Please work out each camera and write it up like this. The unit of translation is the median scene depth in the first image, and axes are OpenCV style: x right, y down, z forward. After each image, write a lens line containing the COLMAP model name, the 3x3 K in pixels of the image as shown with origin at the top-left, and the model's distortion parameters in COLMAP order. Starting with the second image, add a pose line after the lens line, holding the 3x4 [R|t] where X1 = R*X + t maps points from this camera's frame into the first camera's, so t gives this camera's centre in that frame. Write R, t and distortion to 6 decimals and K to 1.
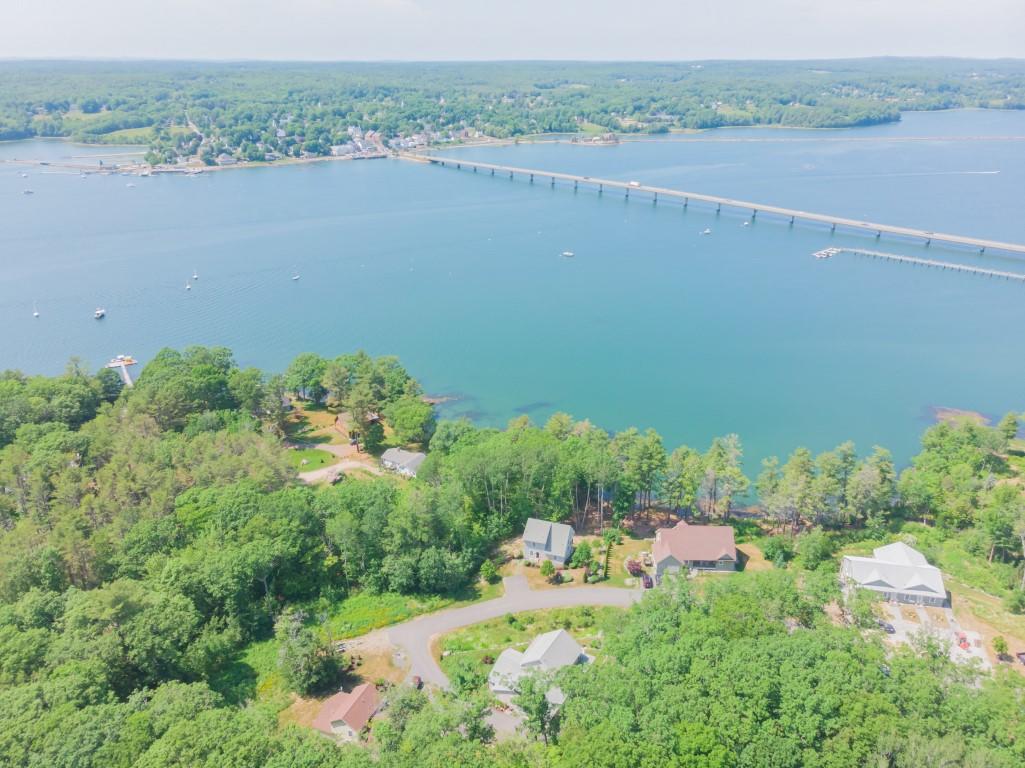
lens RADIAL K [[754.0, 0, 512.5], [0, 754.0, 384.0], [0, 0, 1]] dist [0.025095, 0.005017]
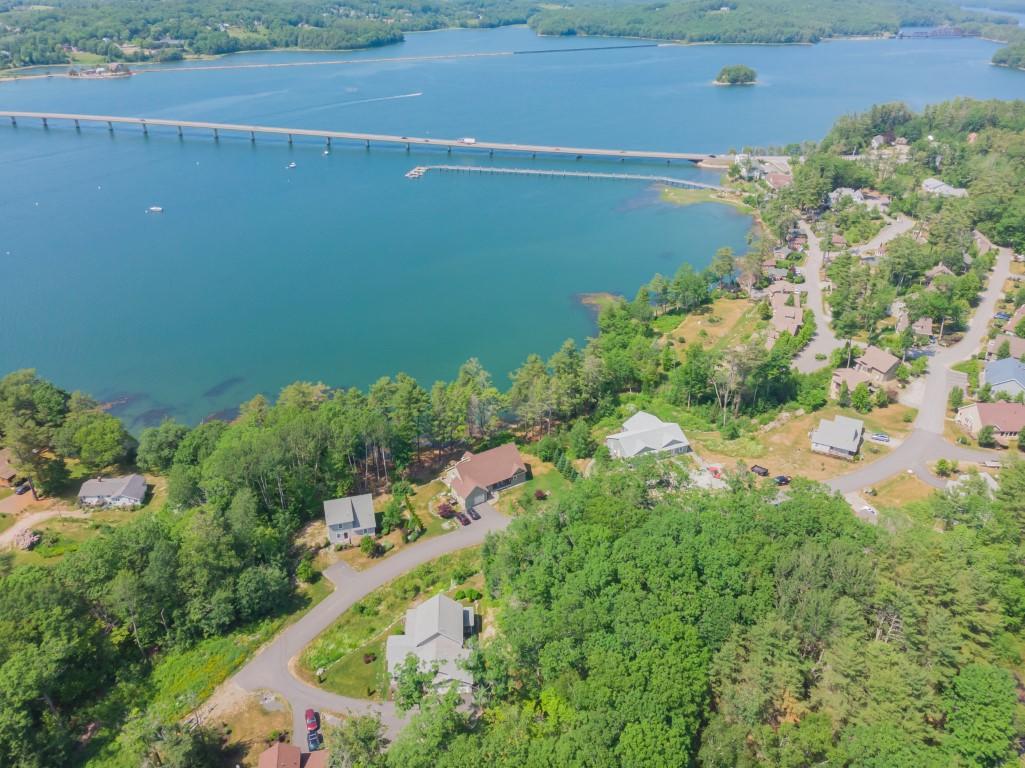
lens RADIAL K [[754.0, 0, 512.5], [0, 754.0, 384.0], [0, 0, 1]] dist [0.025095, 0.005017]
pose [[0.825160, -0.261384, 0.500789, -0.182270], [0.217032, 0.965162, 0.146152, -0.037360], [-0.521544, -0.011911, 0.853141, 0.087053]]
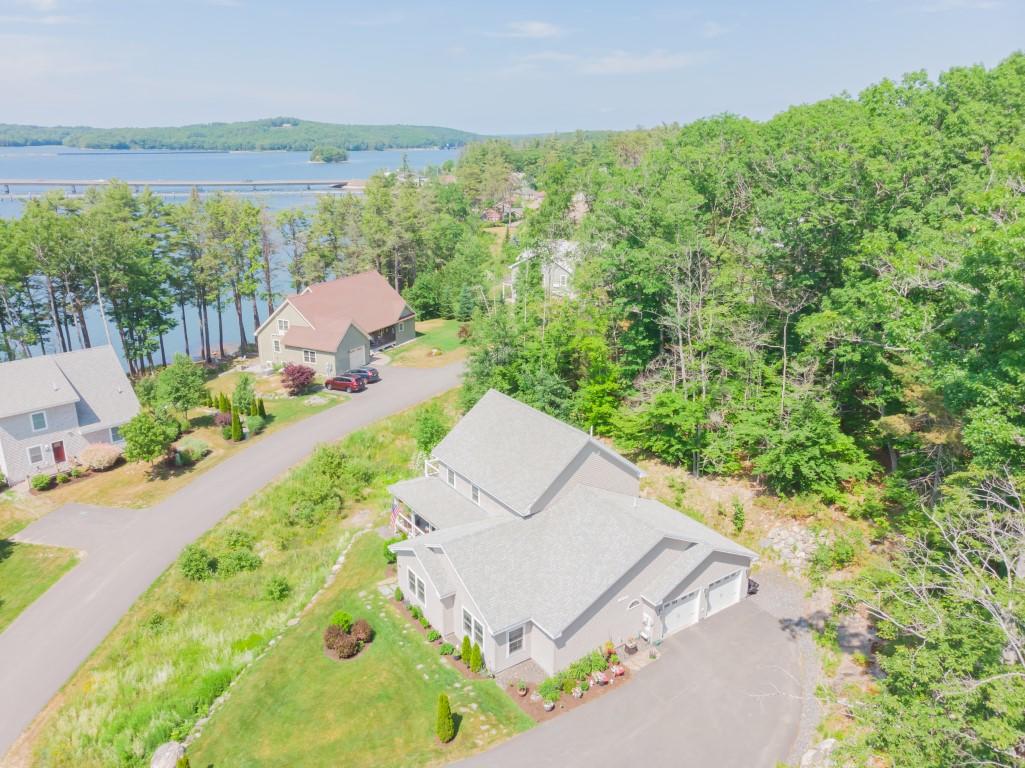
lens RADIAL K [[754.0, 0, 512.5], [0, 754.0, 384.0], [0, 0, 1]] dist [0.025095, 0.005017]
pose [[0.413004, -0.281661, 0.866080, -0.138206], [0.356134, 0.925198, 0.131059, 0.191933], [-0.838210, 0.254313, 0.482420, 0.567309]]
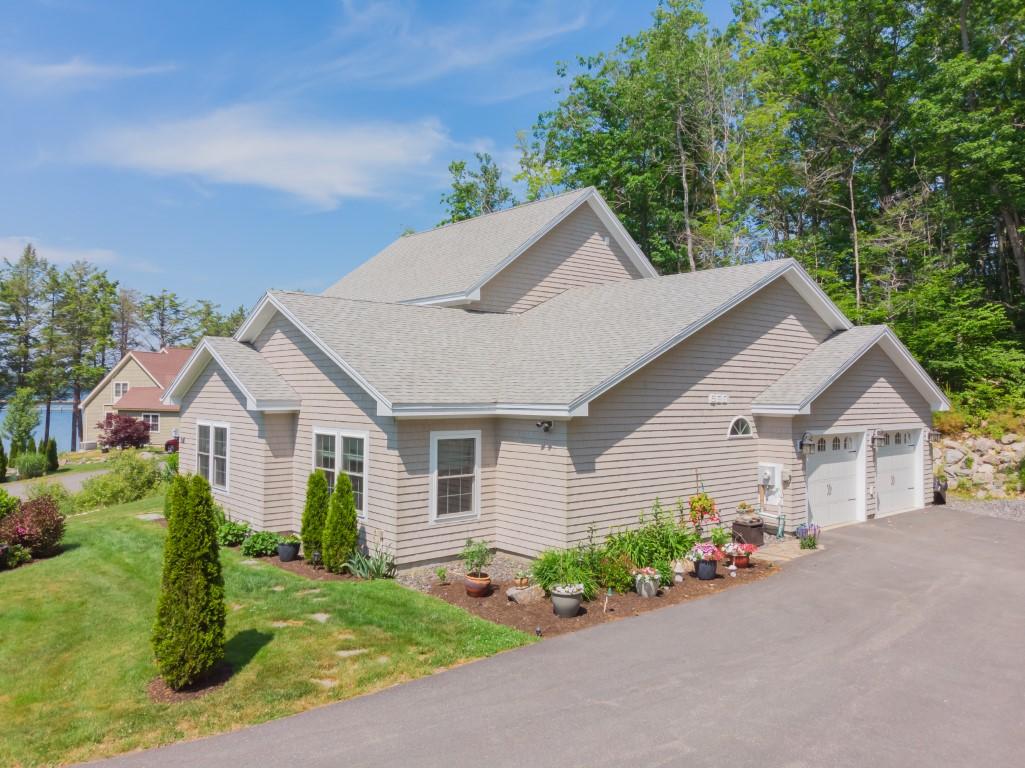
lens RADIAL K [[754.0, 0, 512.5], [0, 754.0, 384.0], [0, 0, 1]] dist [0.025095, 0.005017]
pose [[0.312383, 0.015627, 0.949828, -0.066300], [0.369583, 0.919092, -0.136671, 0.268390], [-0.875115, 0.393734, 0.281333, 0.636692]]
